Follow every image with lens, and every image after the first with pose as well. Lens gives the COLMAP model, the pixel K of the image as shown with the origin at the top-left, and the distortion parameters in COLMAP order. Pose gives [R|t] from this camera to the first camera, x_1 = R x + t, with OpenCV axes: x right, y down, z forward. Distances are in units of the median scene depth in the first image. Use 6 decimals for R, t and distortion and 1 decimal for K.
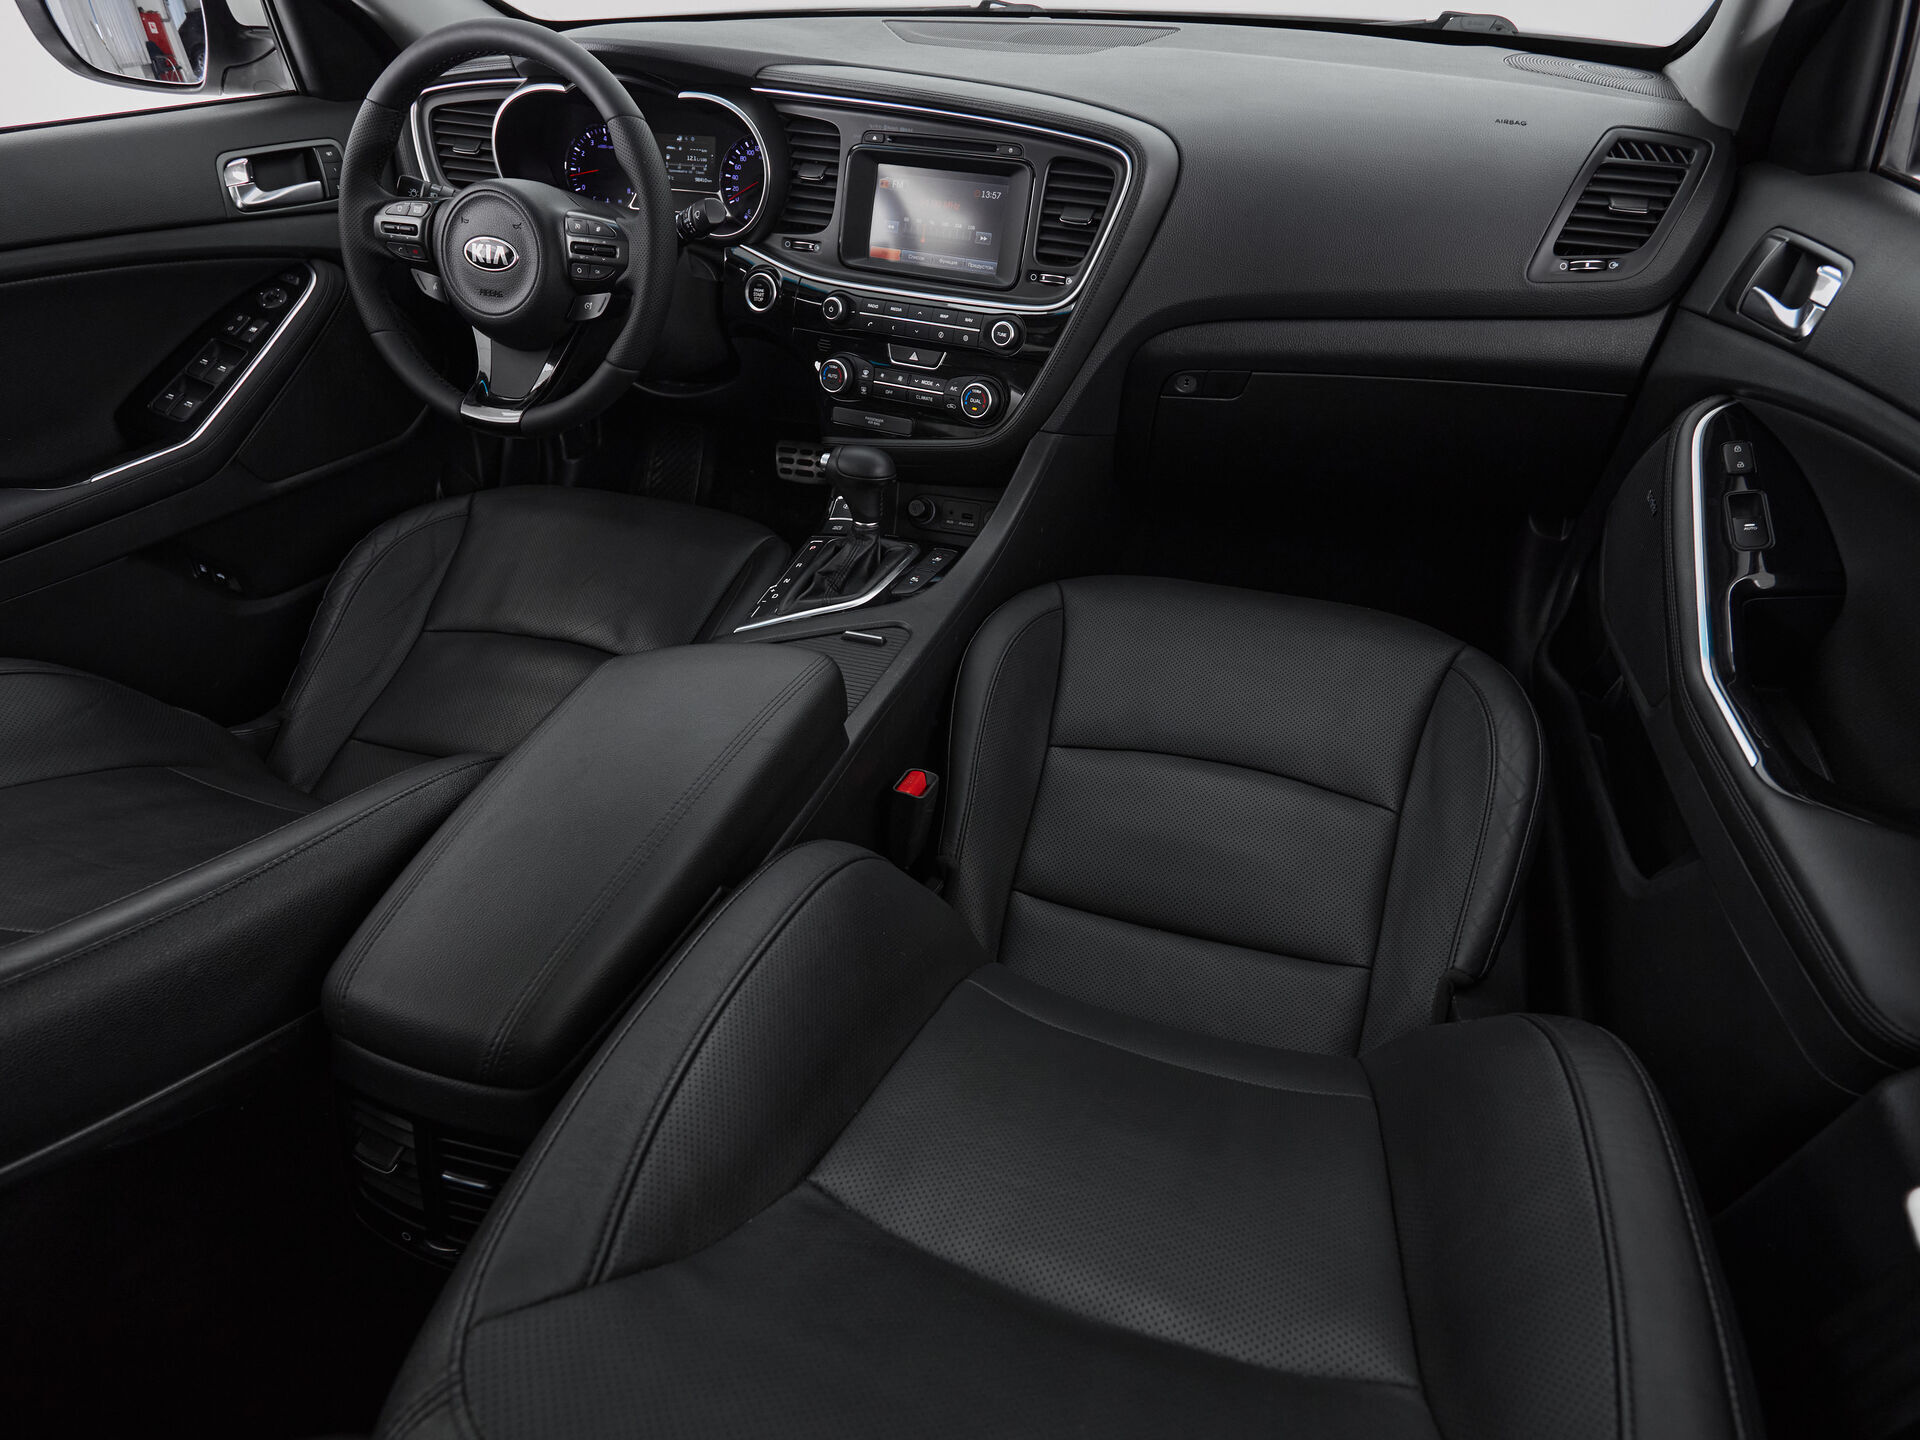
lens RADIAL K [[1100.3, 0, 960.0], [0, 1100.3, 720.0], [0, 0, 1]] dist [-0.001123, -0.002166]
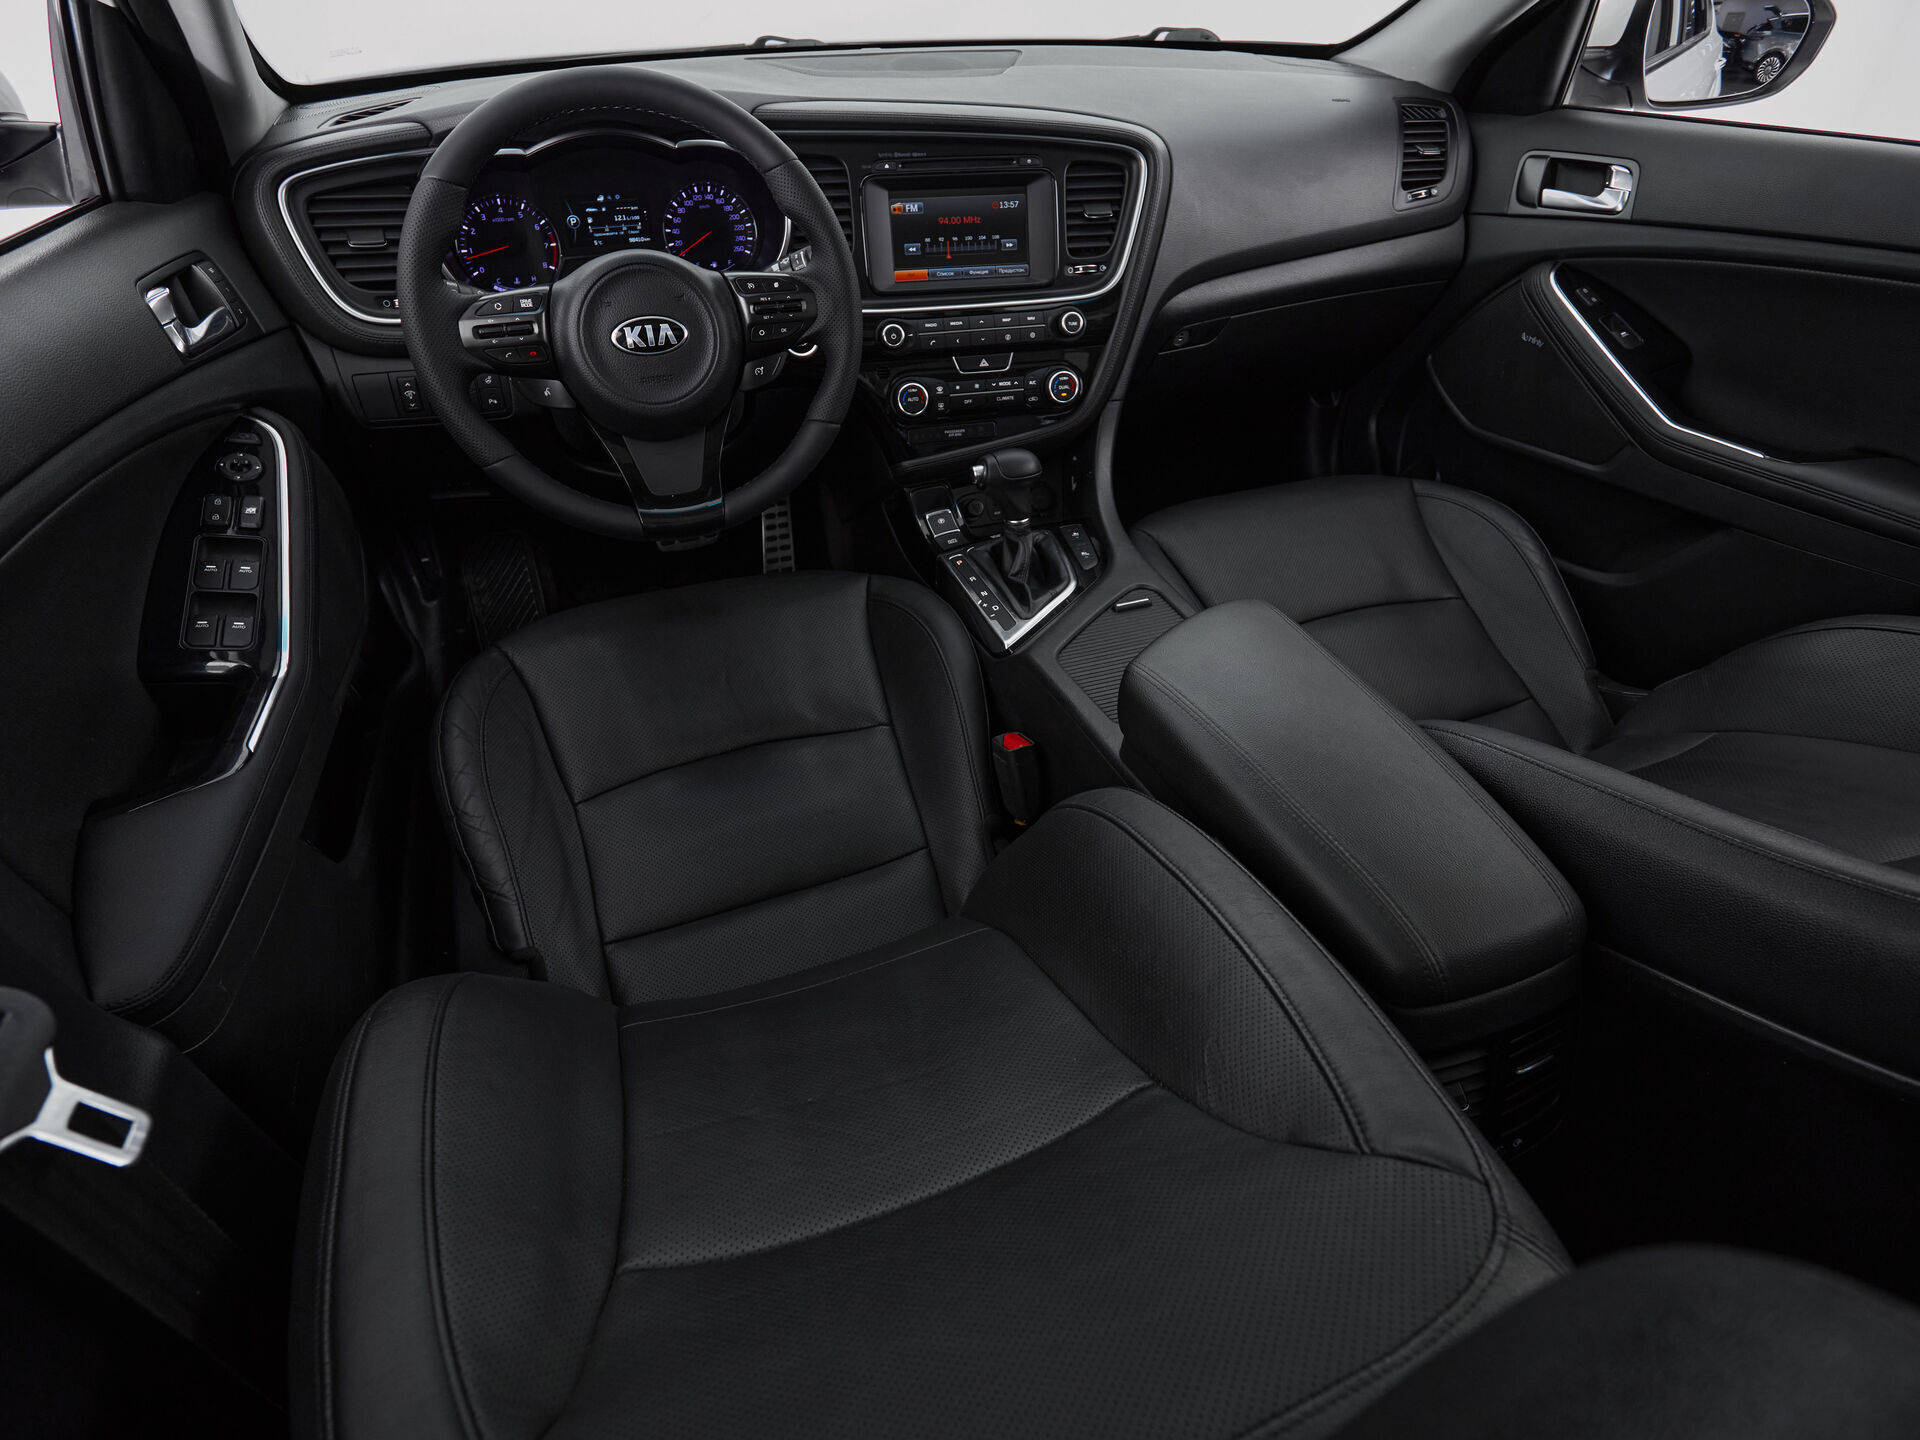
lens RADIAL K [[1047.7, 0, 960.0], [0, 1047.7, 720.0], [0, 0, 1]] dist [-0.005221, -0.000073]
pose [[0.781454, -0.370130, 0.502329, -0.701513], [0.373196, 0.922443, 0.099114, -0.121344], [-0.500055, 0.110014, 0.858977, 0.179549]]
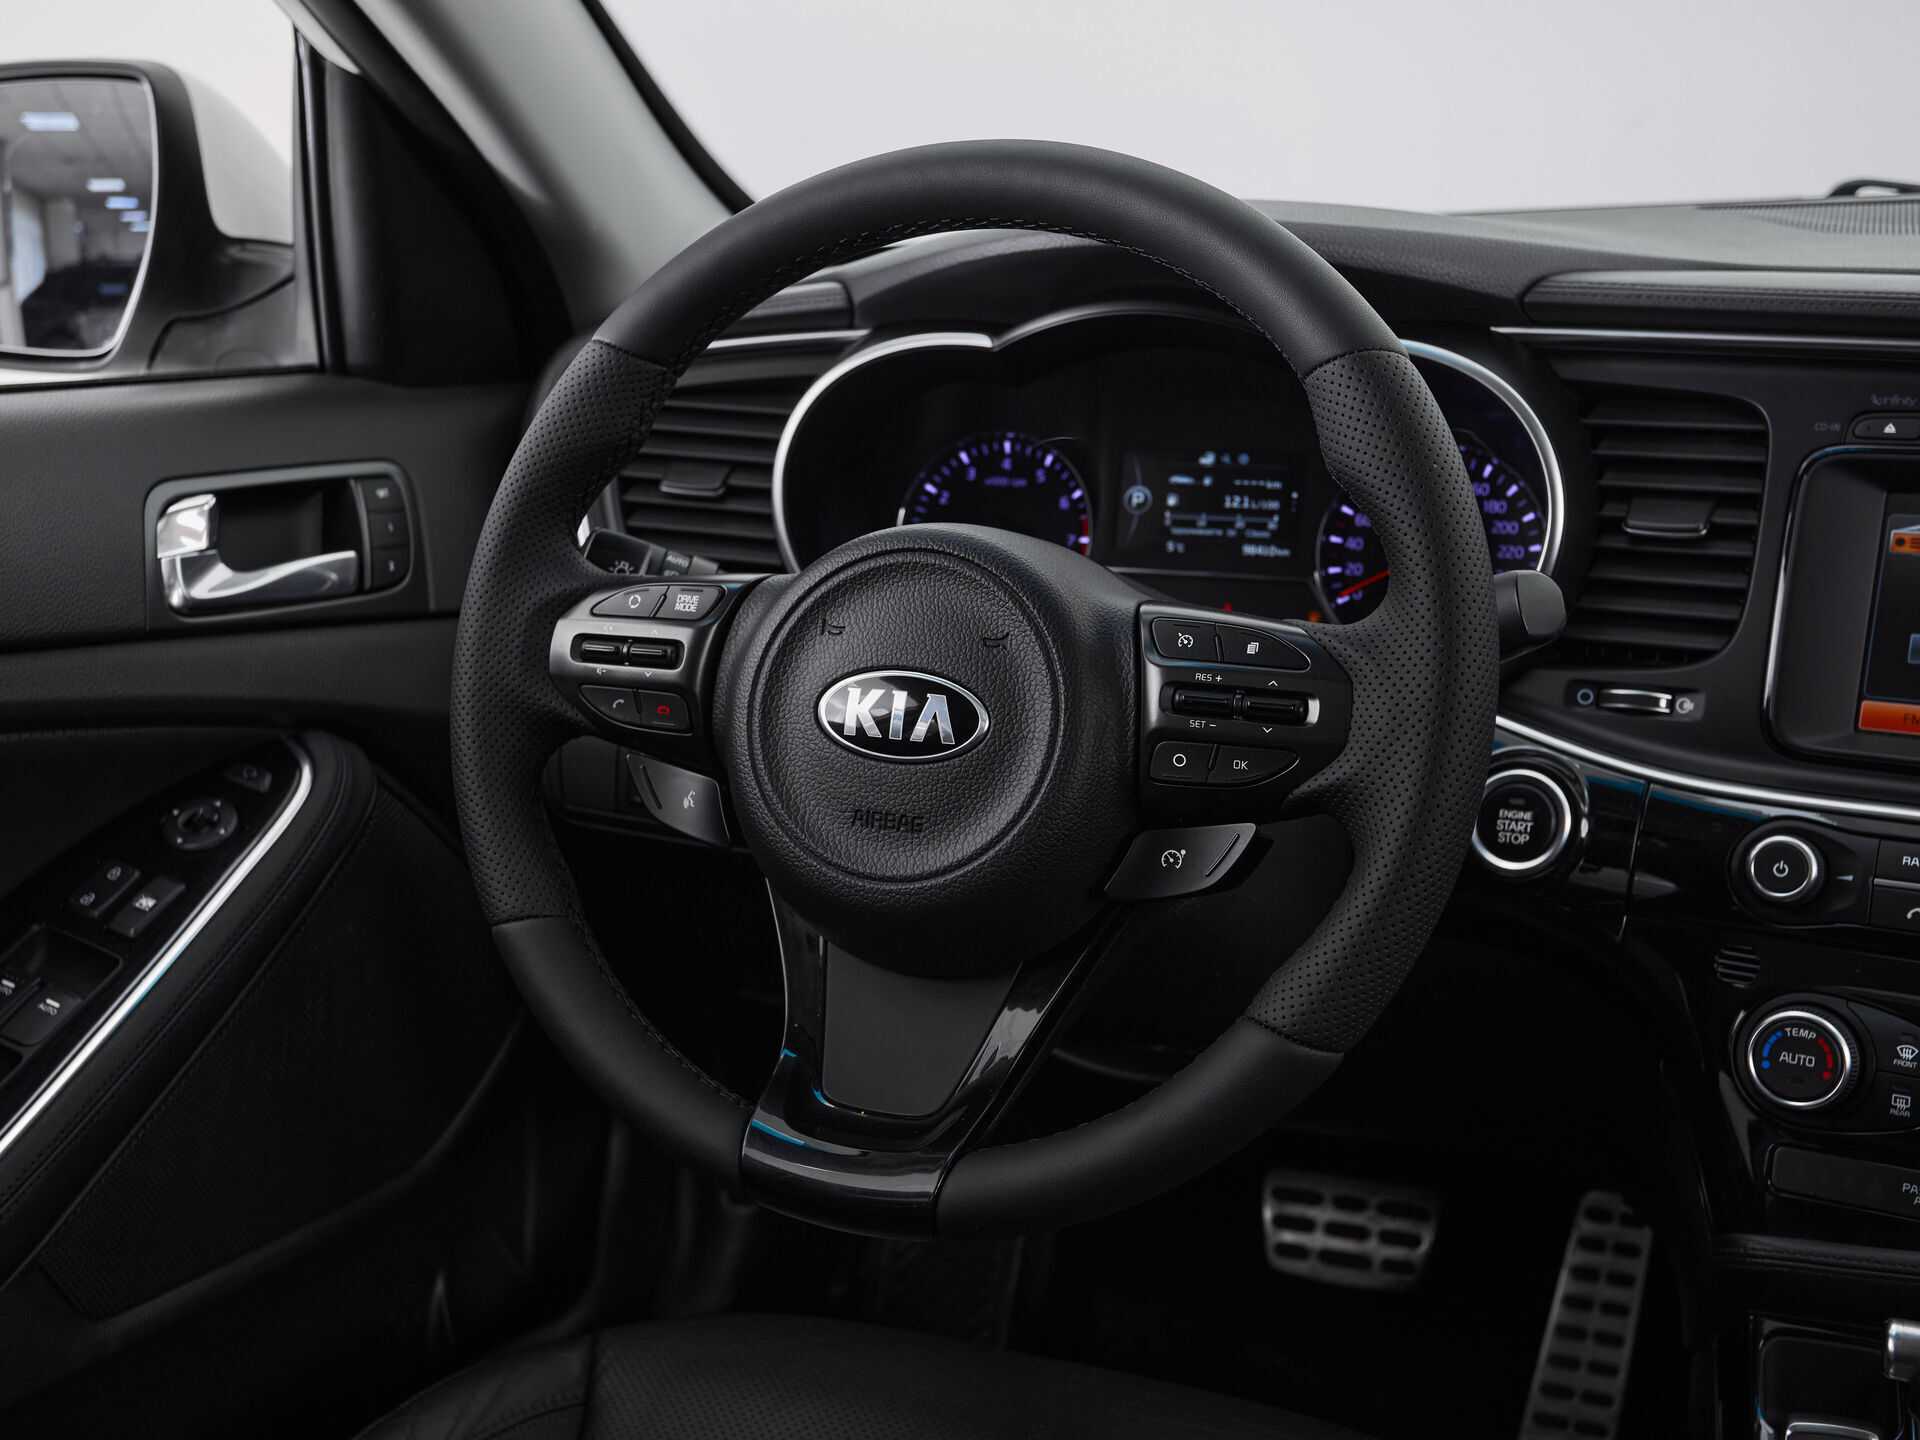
lens RADIAL K [[2147.3, 0, 870.7], [0, 2147.3, 723.1], [0, 0, 1]] dist [-0.011781, 0.133099]
pose [[0.994142, 0.002504, -0.108051, -0.333126], [-0.045056, 0.918318, -0.393270, -0.141813], [0.098240, 0.395835, 0.913052, 0.349547]]
